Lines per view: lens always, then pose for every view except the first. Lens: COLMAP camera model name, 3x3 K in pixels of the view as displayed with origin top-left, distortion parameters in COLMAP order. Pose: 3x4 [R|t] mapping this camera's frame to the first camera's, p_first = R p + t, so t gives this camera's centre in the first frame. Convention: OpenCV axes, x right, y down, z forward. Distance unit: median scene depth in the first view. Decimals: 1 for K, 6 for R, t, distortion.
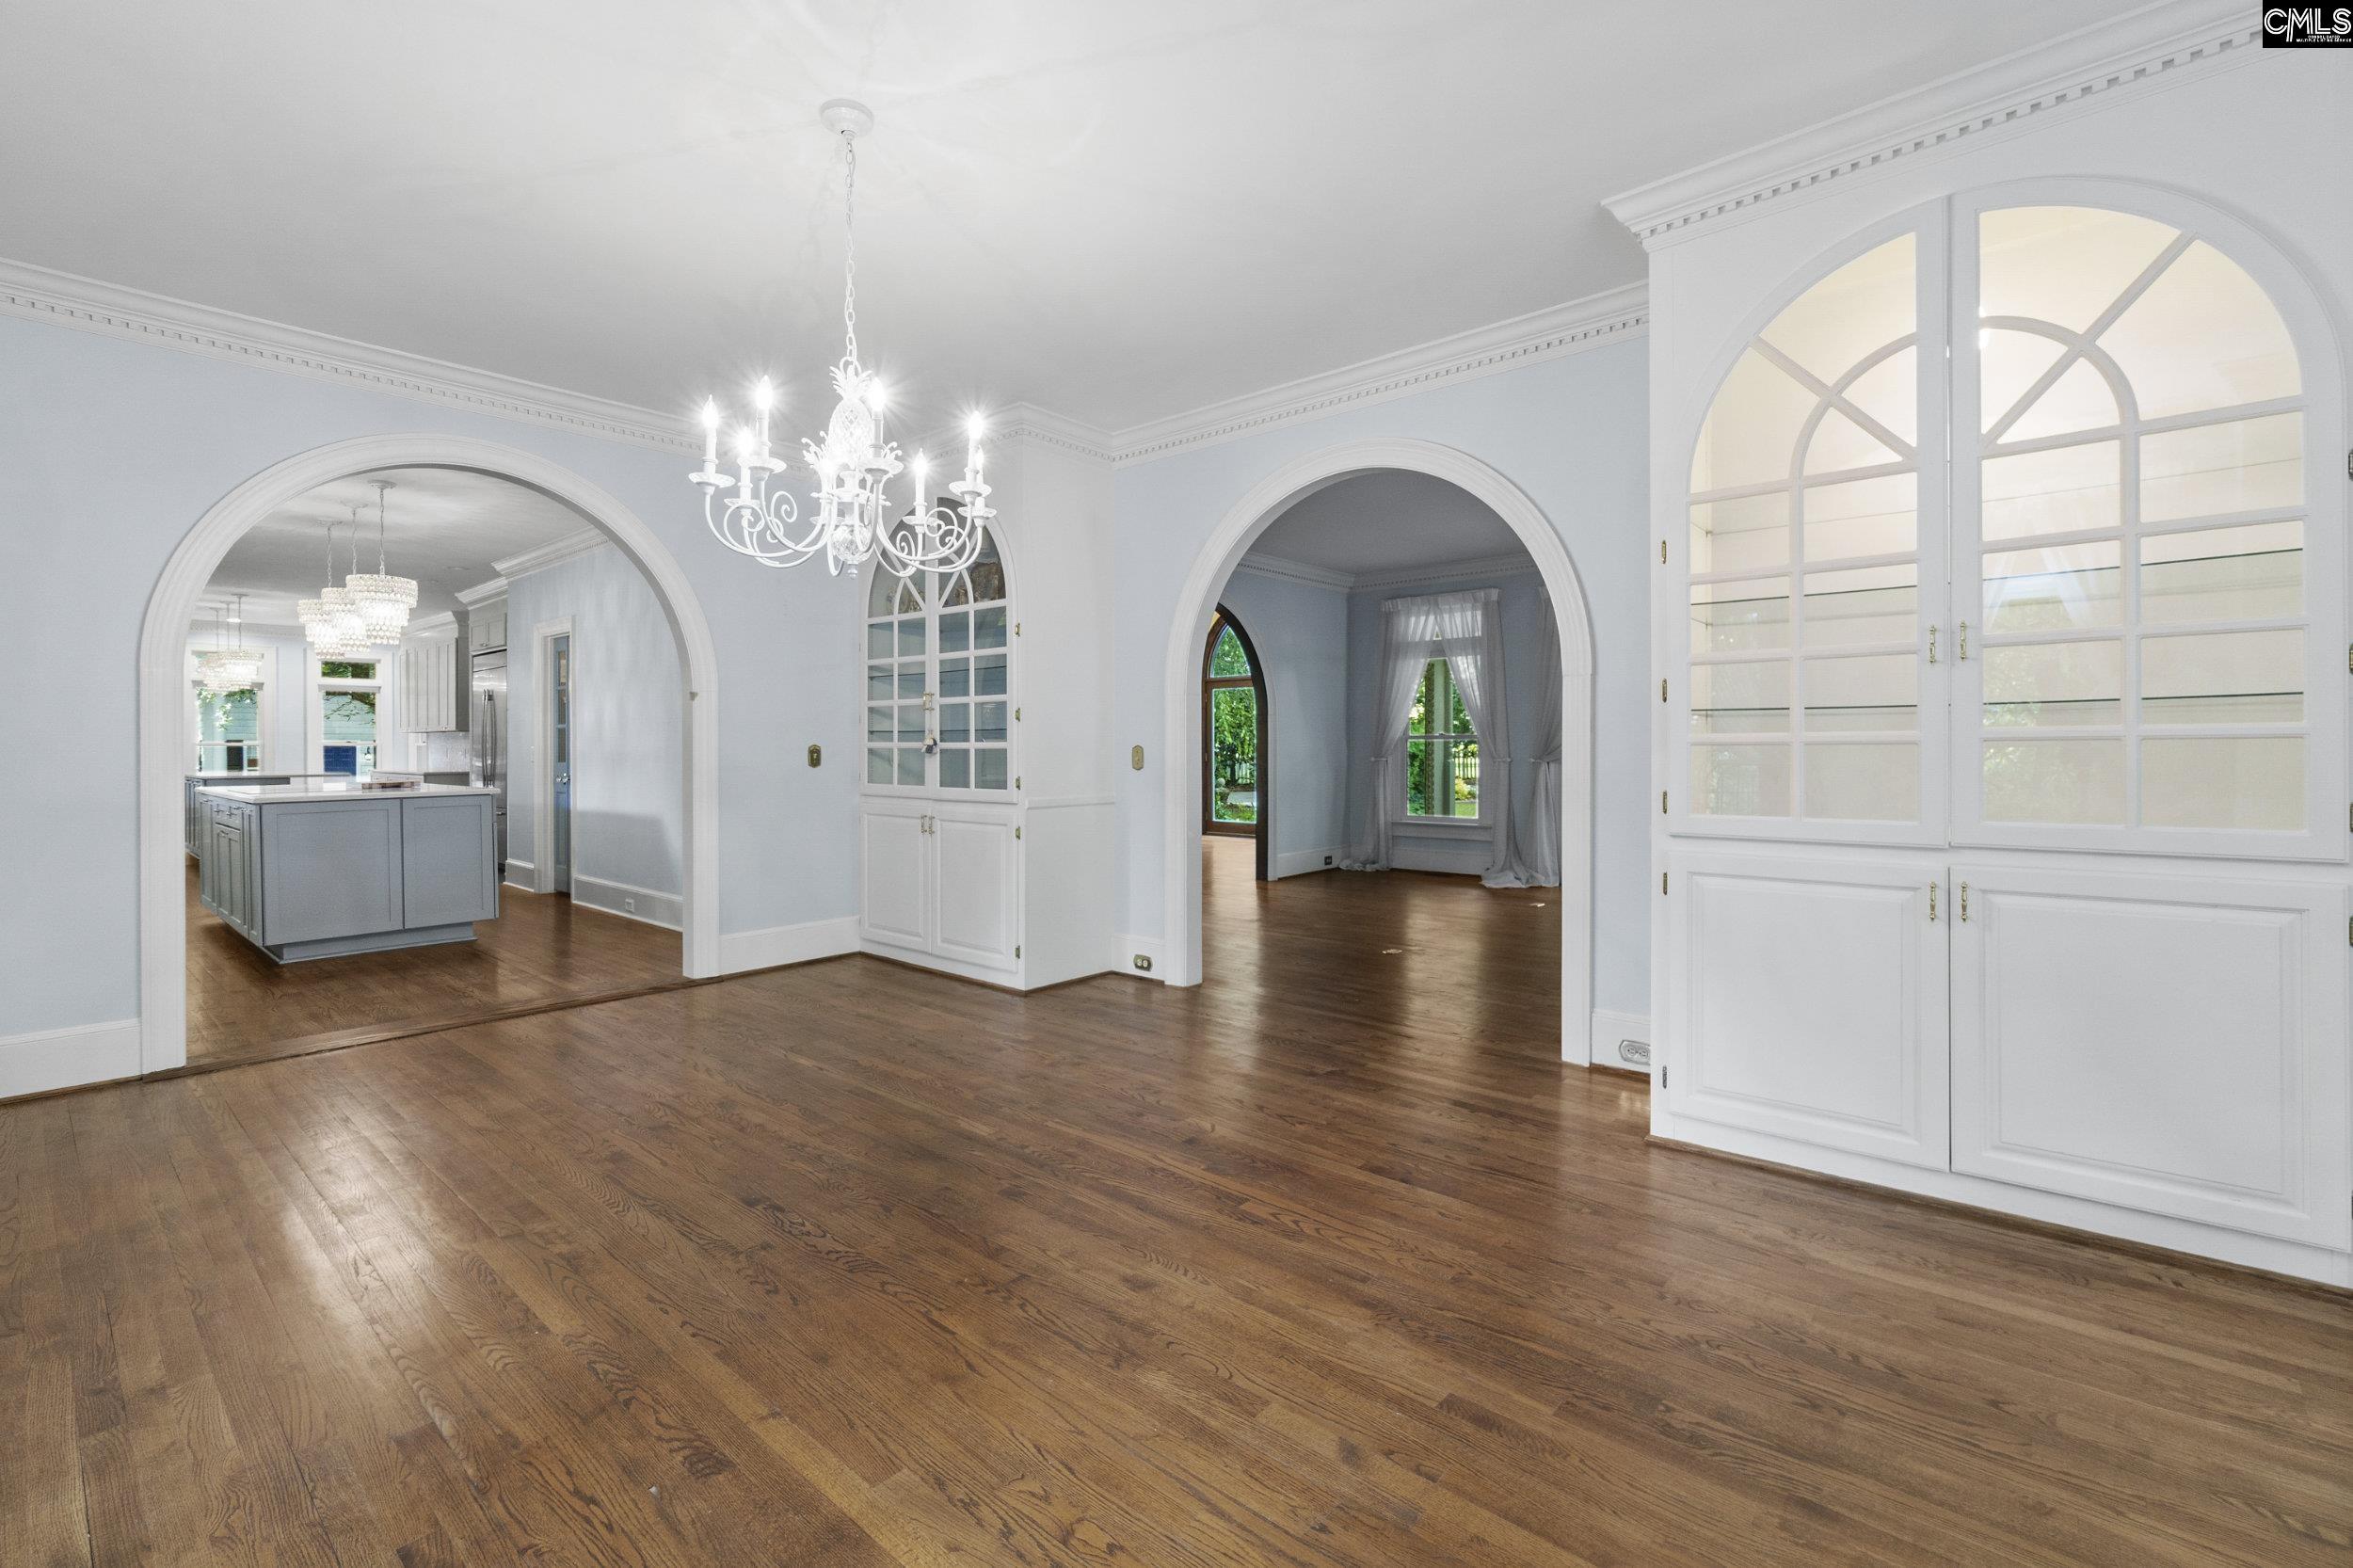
lens RADIAL K [[1017.9, 0, 1158.6], [0, 1017.9, 746.6], [0, 0, 1]] dist [-0.004962, -0.000222]
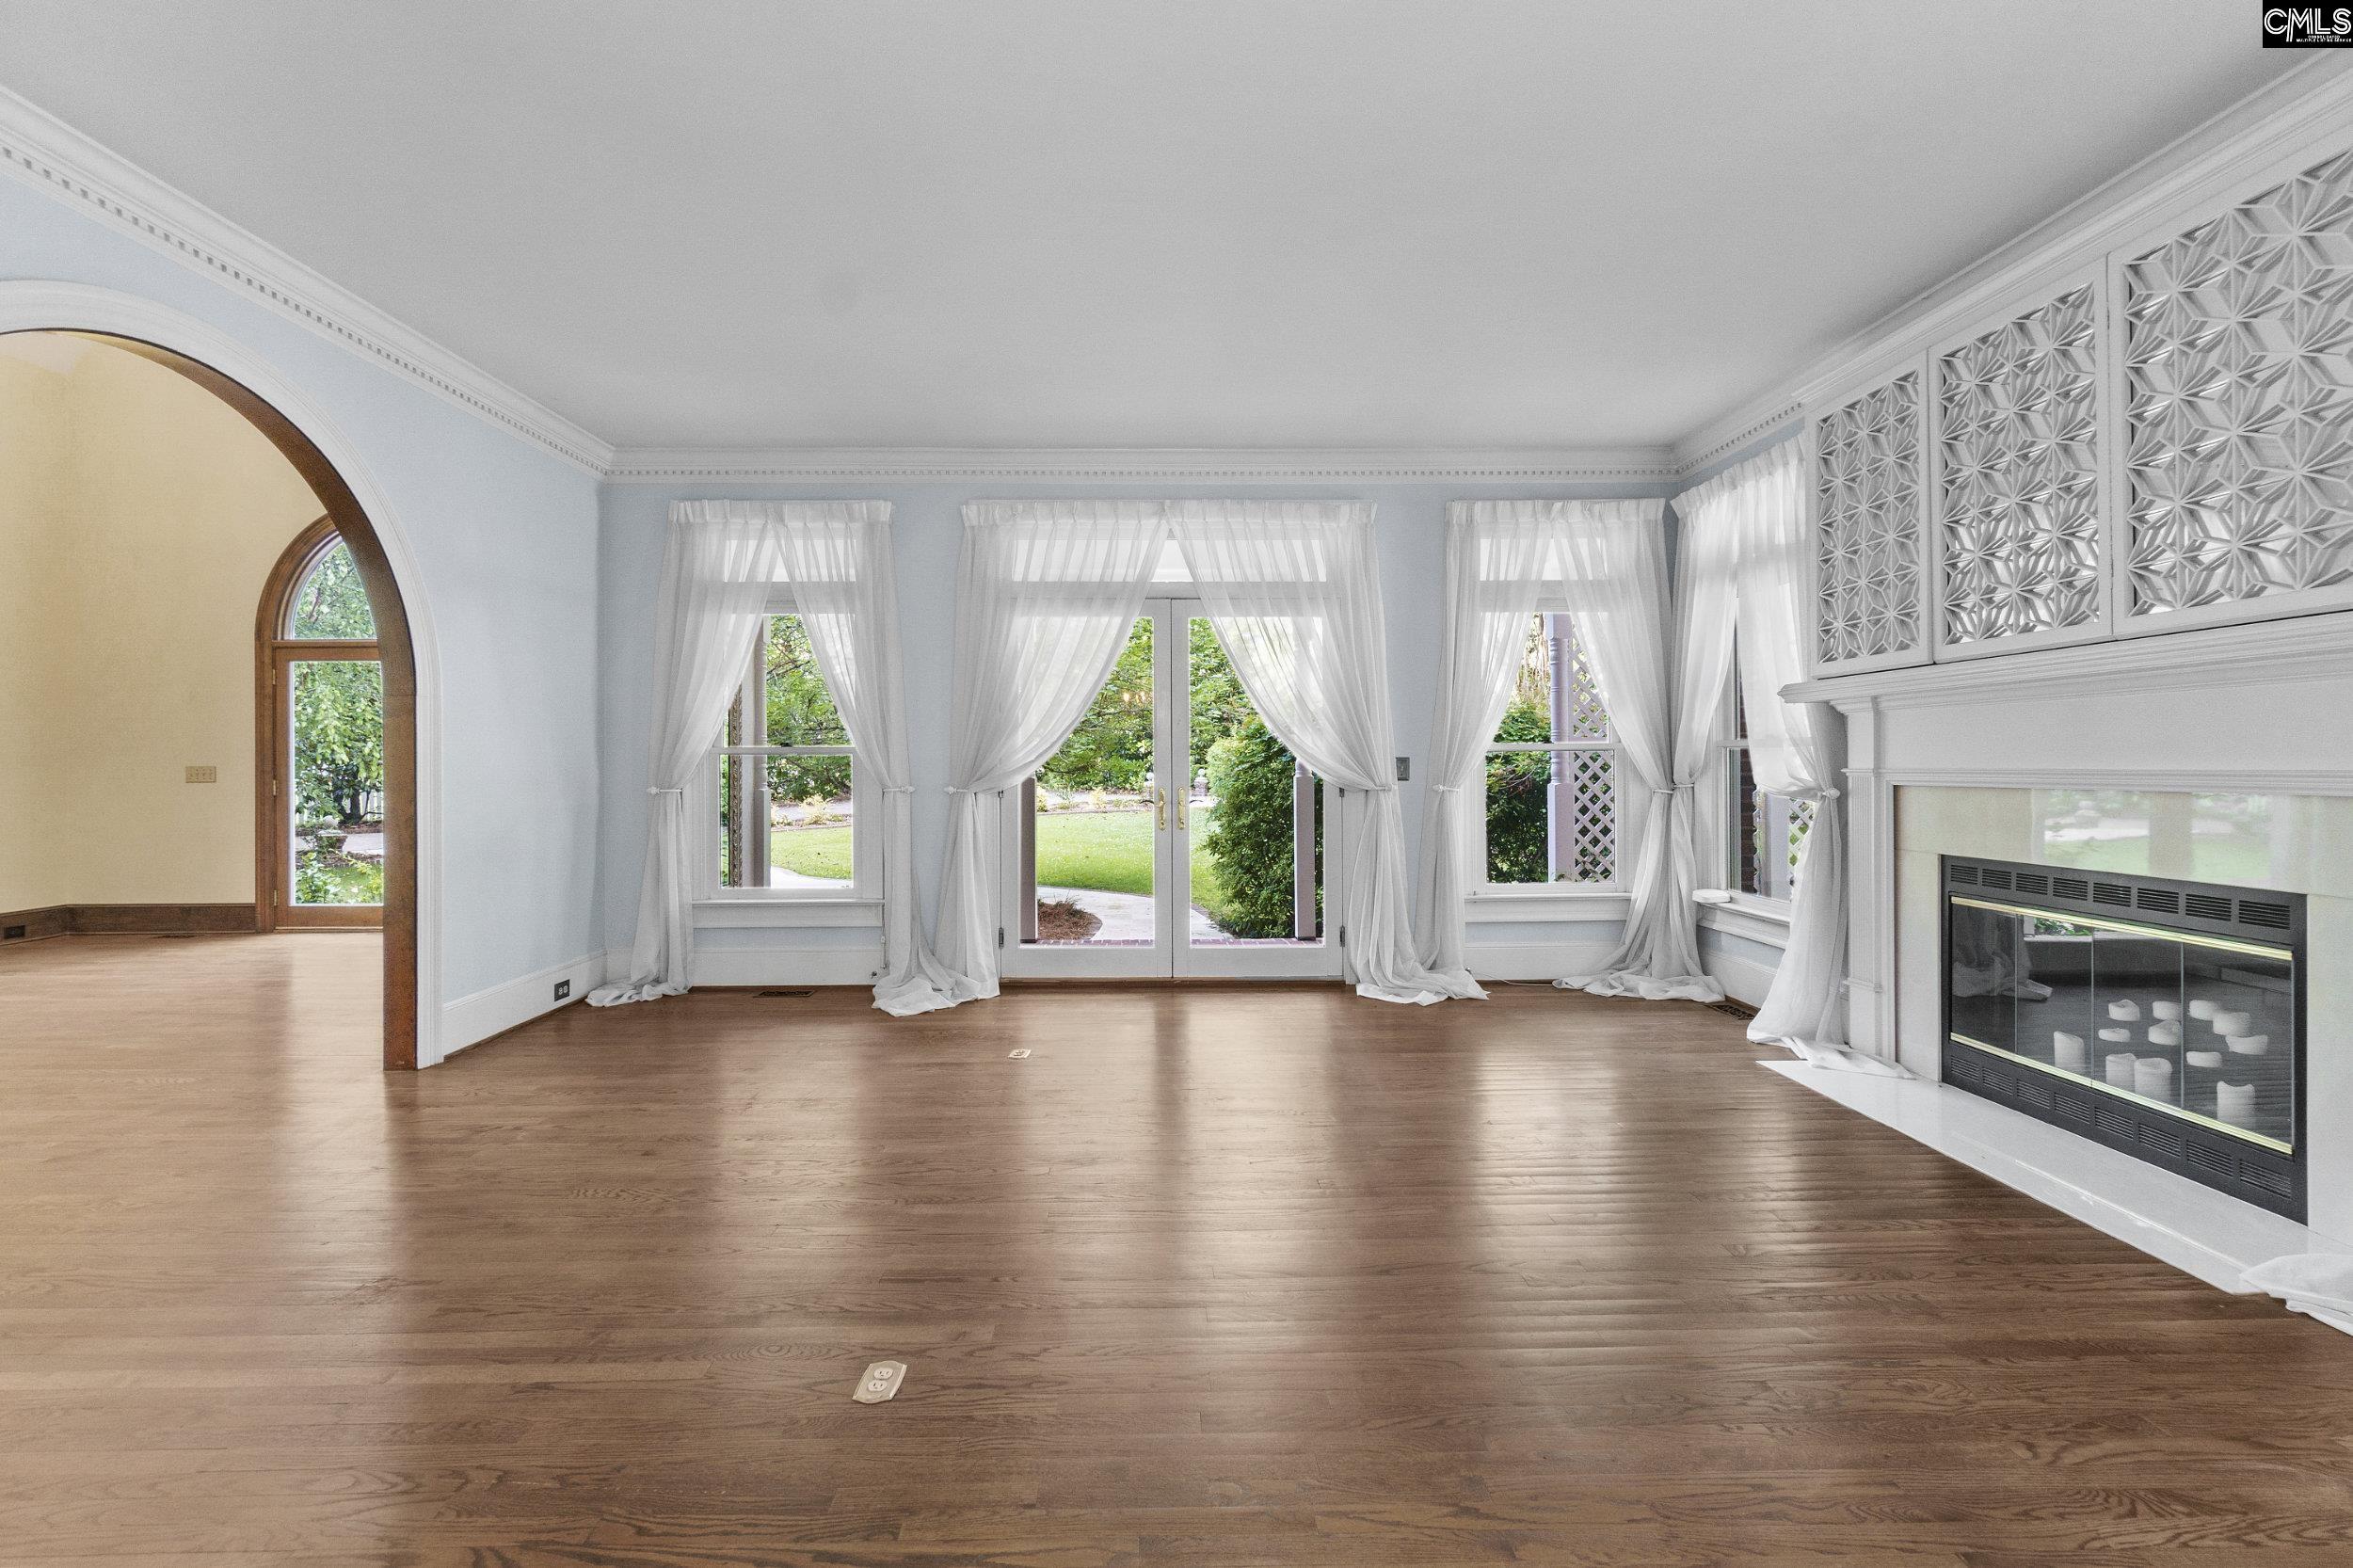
lens RADIAL K [[1027.3, 0, 1171.9], [0, 1027.3, 771.7], [0, 0, 1]] dist [-0.003163, 0.000103]
pose [[0.735723, 0.001175, 0.677282, 0.044424], [-0.002116, 0.999998, 0.000563, 0.001801], [-0.677279, -0.001847, 0.735724, 0.424873]]
